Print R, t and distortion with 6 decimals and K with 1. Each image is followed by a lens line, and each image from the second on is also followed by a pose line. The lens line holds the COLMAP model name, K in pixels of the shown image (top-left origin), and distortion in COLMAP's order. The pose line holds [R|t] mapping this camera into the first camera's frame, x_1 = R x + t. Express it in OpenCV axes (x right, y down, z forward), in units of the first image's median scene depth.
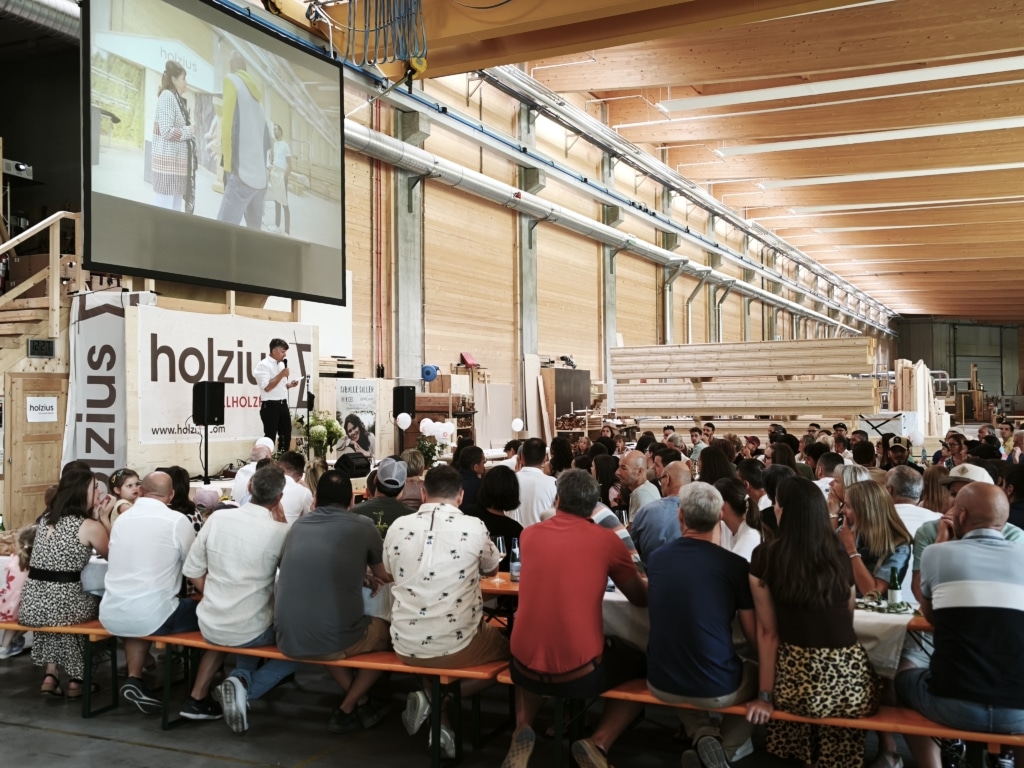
lens RADIAL K [[1037.3, 0, 512.0], [0, 1037.3, 384.0], [0, 0, 1]] dist [0.008528, 0.008389]
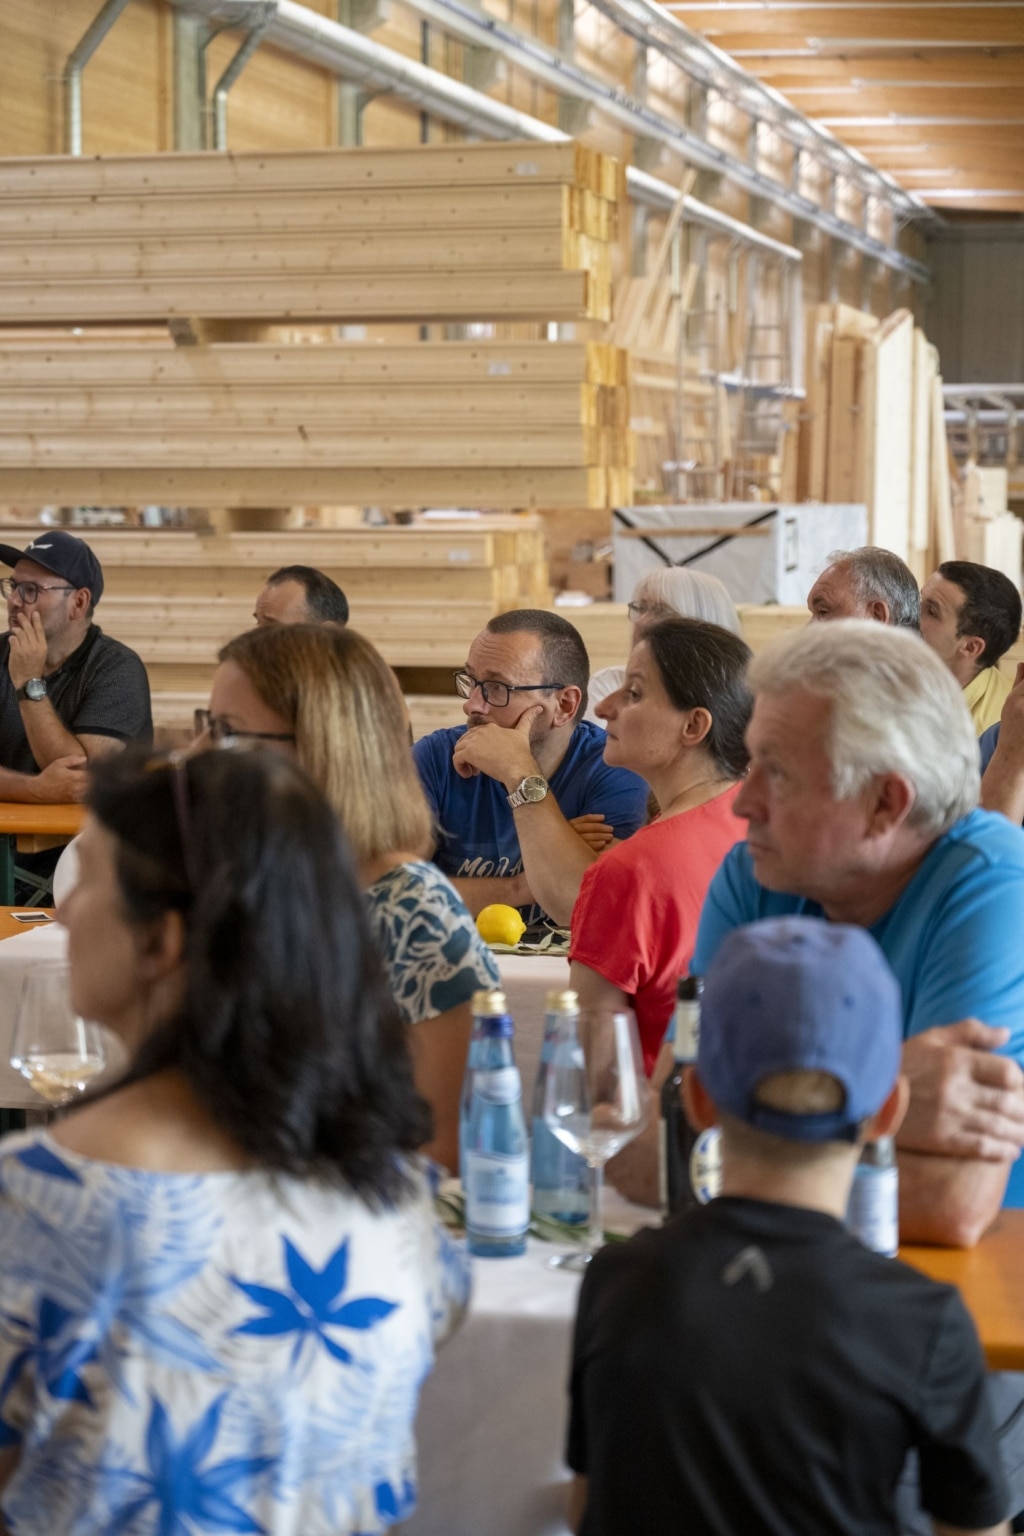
lens RADIAL K [[3027.0, 0, 512.0], [0, 3027.0, 768.0], [0, 0, 1]] dist [0.036062, 0.265582]
pose [[0.978723, -0.005279, 0.205117, 0.121316], [-0.017404, 0.993931, 0.108621, 0.009046], [-0.204445, -0.109880, 0.972691, 0.228313]]
